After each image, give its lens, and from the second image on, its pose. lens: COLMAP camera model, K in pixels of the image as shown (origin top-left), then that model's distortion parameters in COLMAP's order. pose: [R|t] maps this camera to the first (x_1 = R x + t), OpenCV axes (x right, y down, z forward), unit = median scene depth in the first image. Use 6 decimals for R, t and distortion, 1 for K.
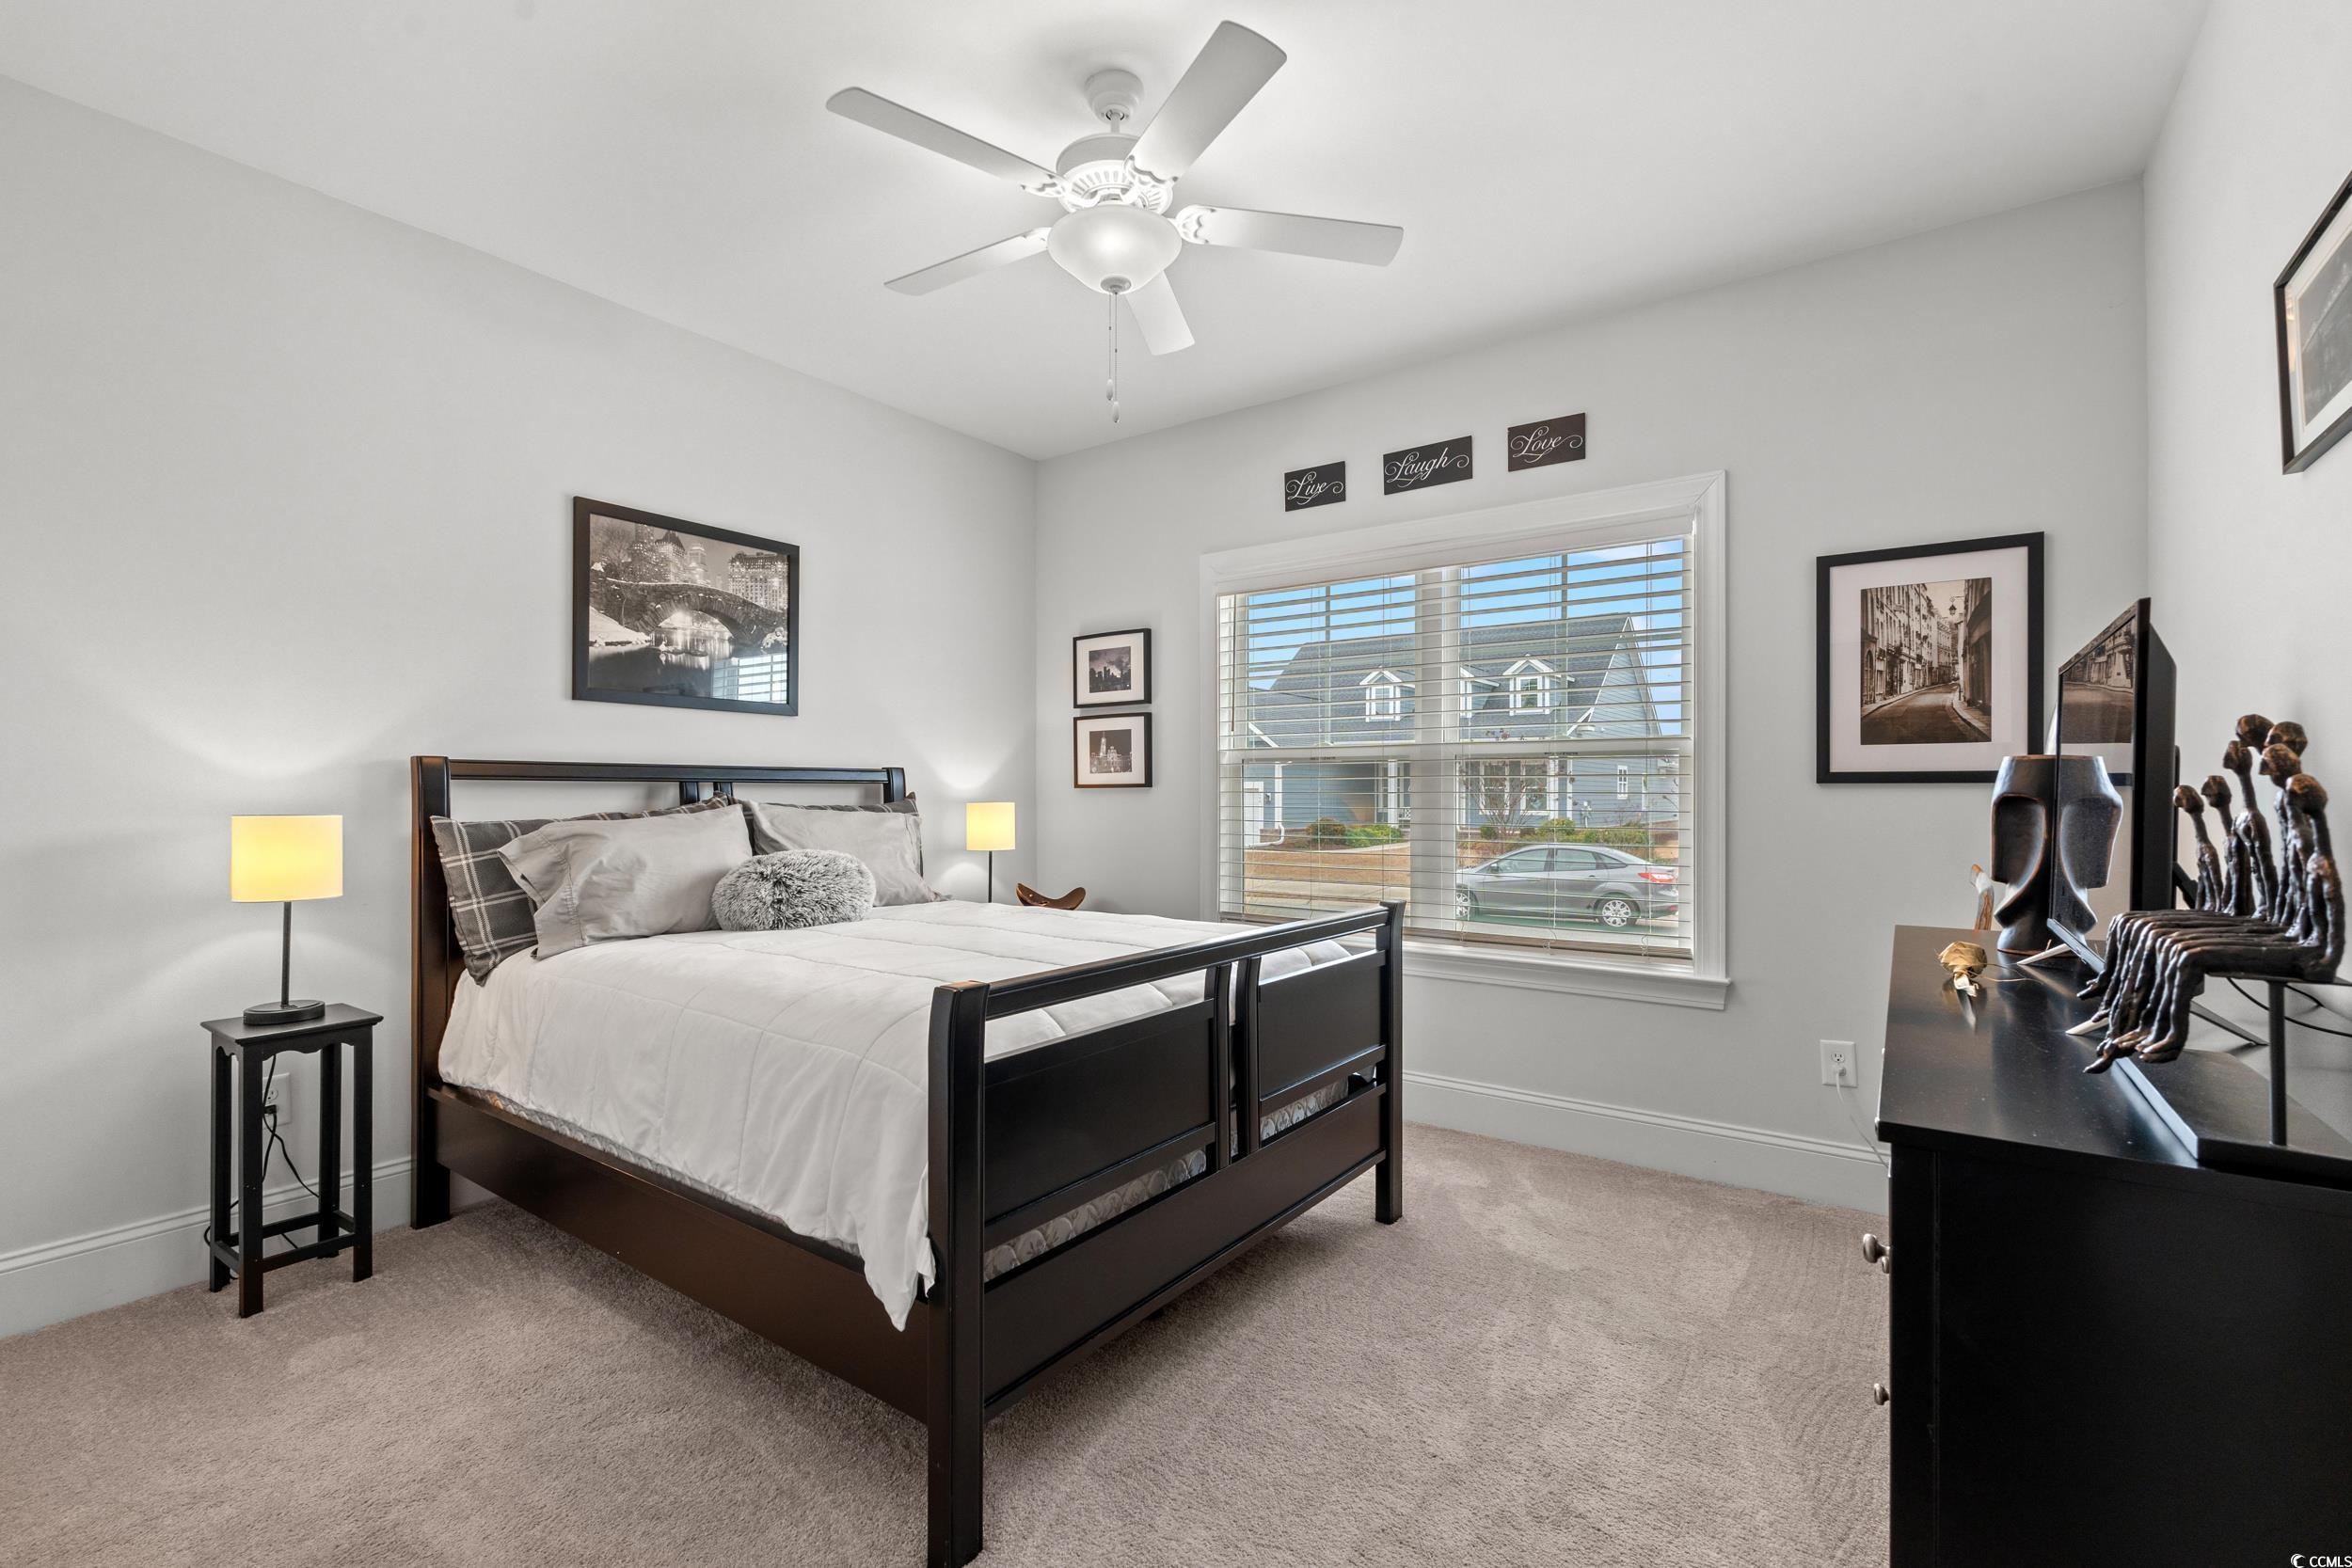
lens RADIAL K [[1027.6, 0, 1168.1], [0, 1027.6, 803.0], [0, 0, 1]] dist [-0.002758, -0.000012]
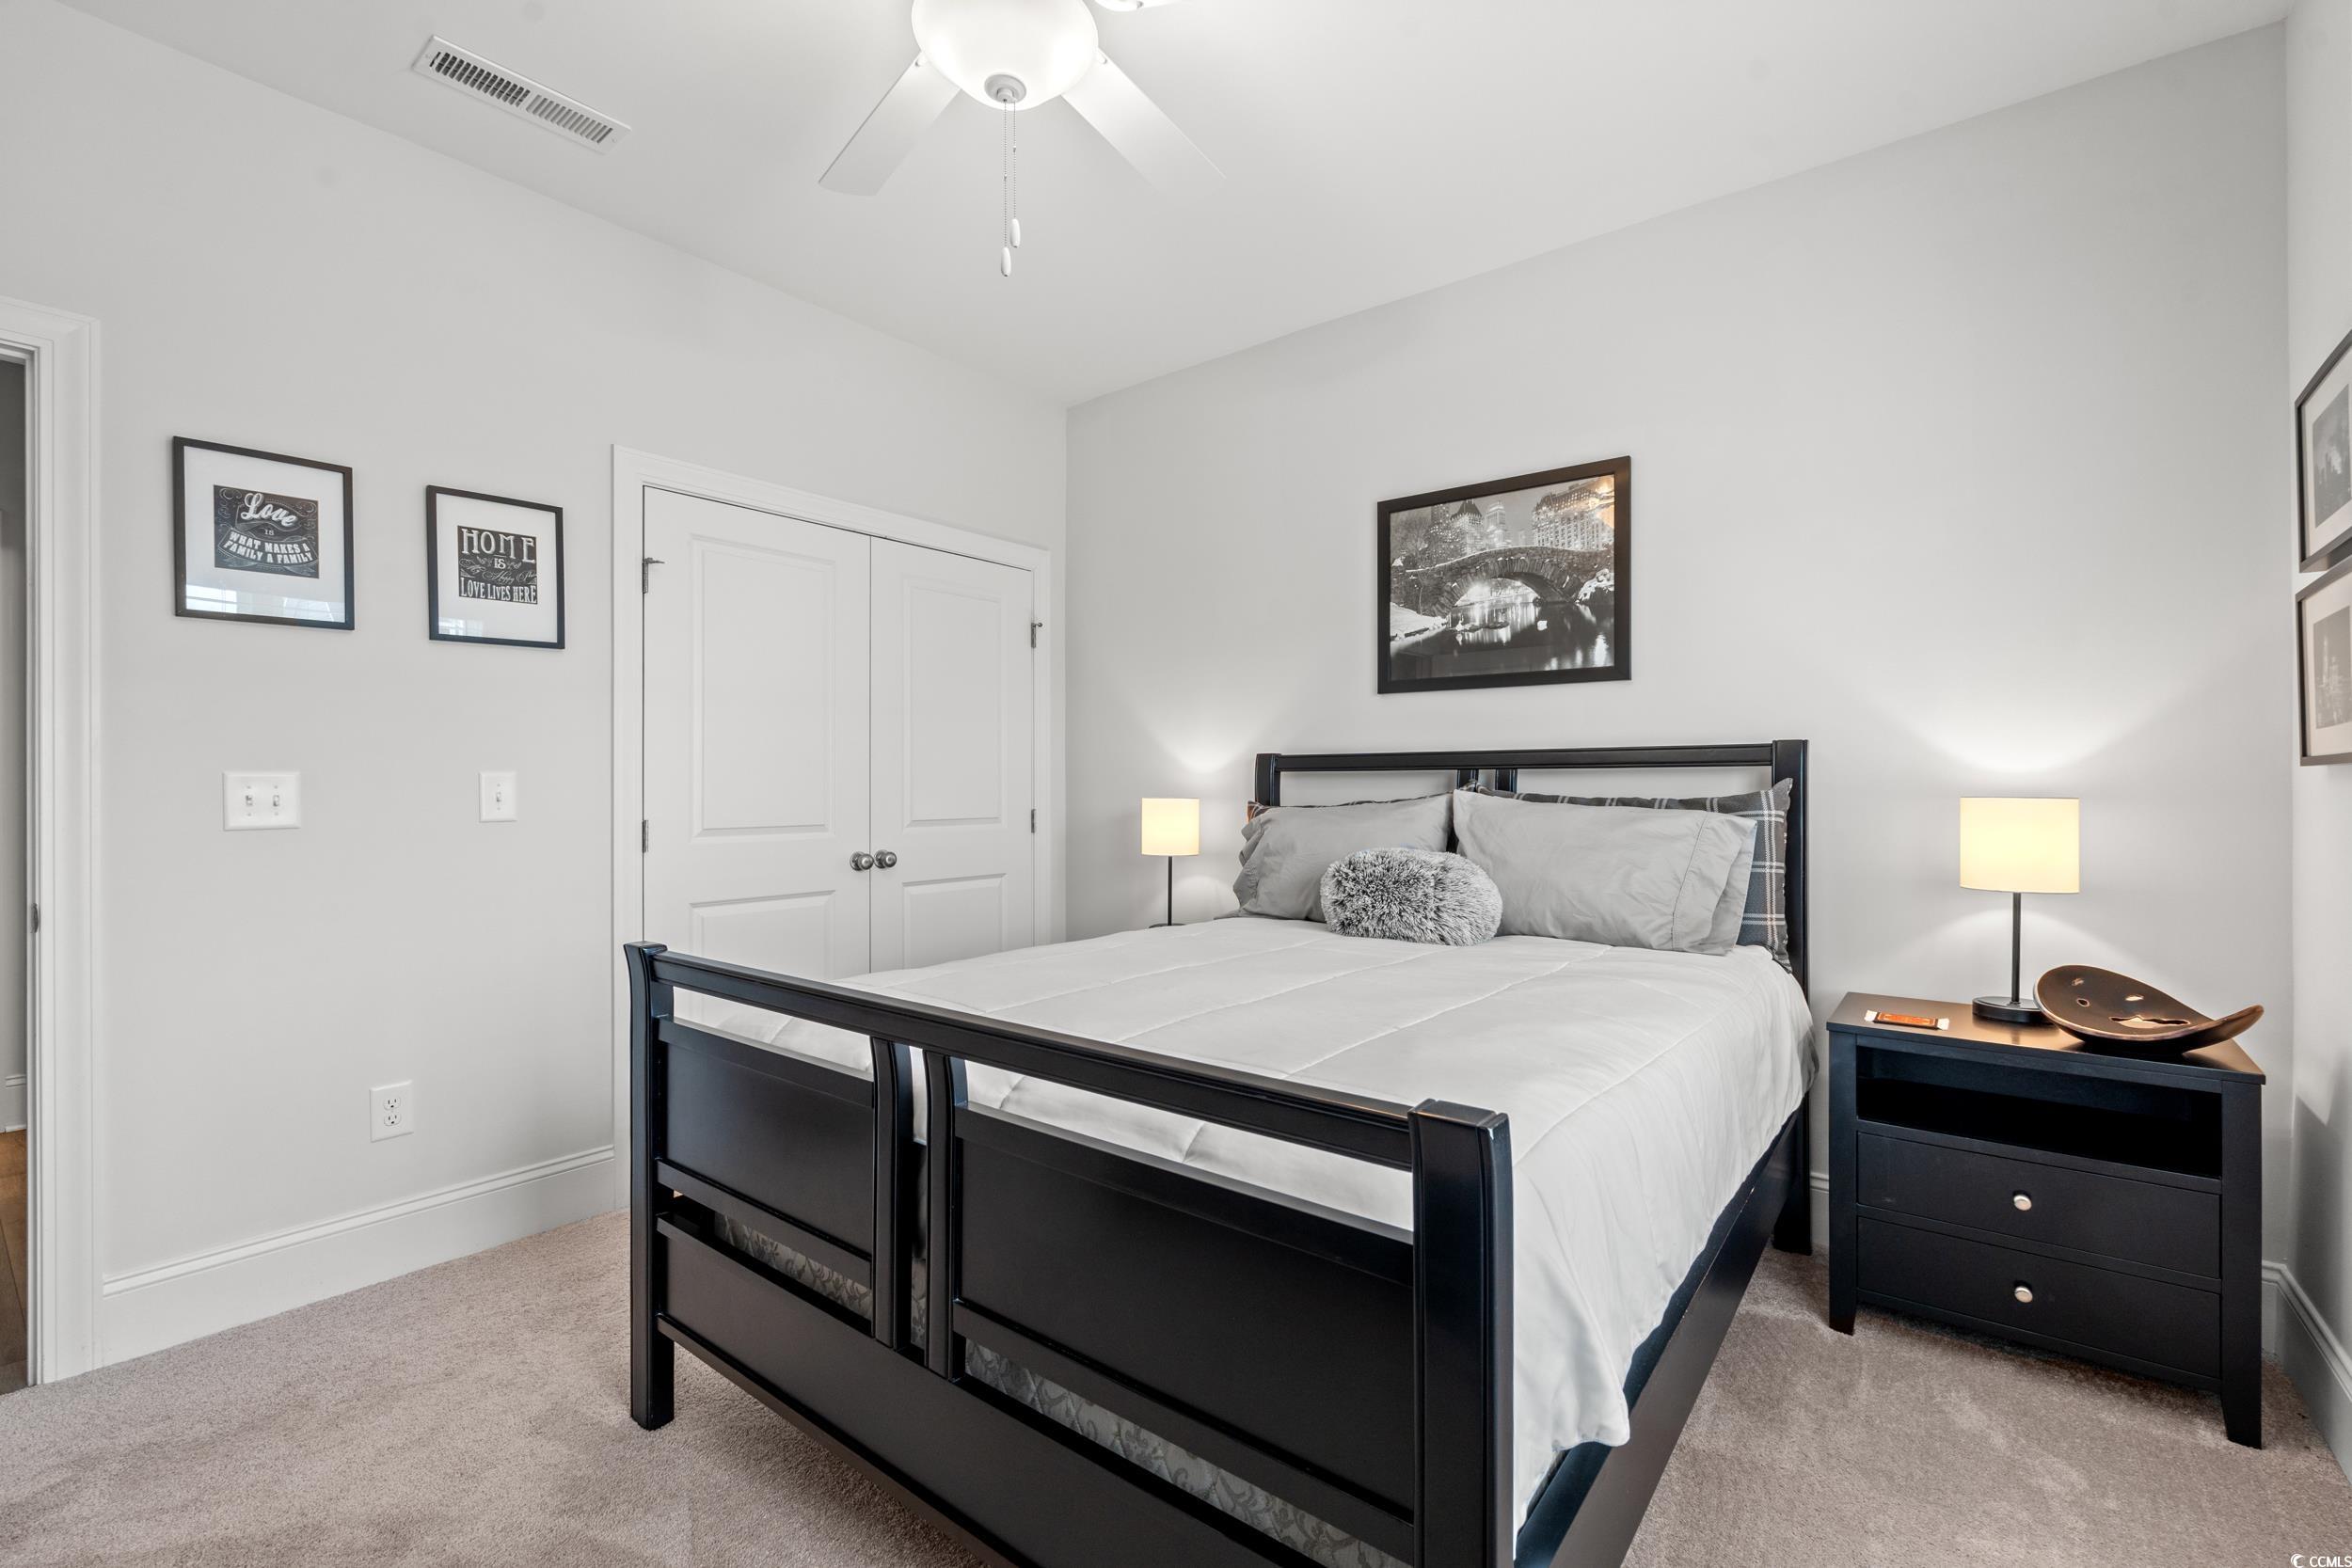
lens RADIAL K [[1027.6, 0, 1176.1], [0, 1027.6, 782.4], [0, 0, 1]] dist [-0.002758, -0.000012]
pose [[-0.019199, -0.003313, -0.999810, 0.598066], [-0.004787, 0.999983, -0.003221, -0.006715], [0.999804, 0.004724, -0.019215, 1.002487]]
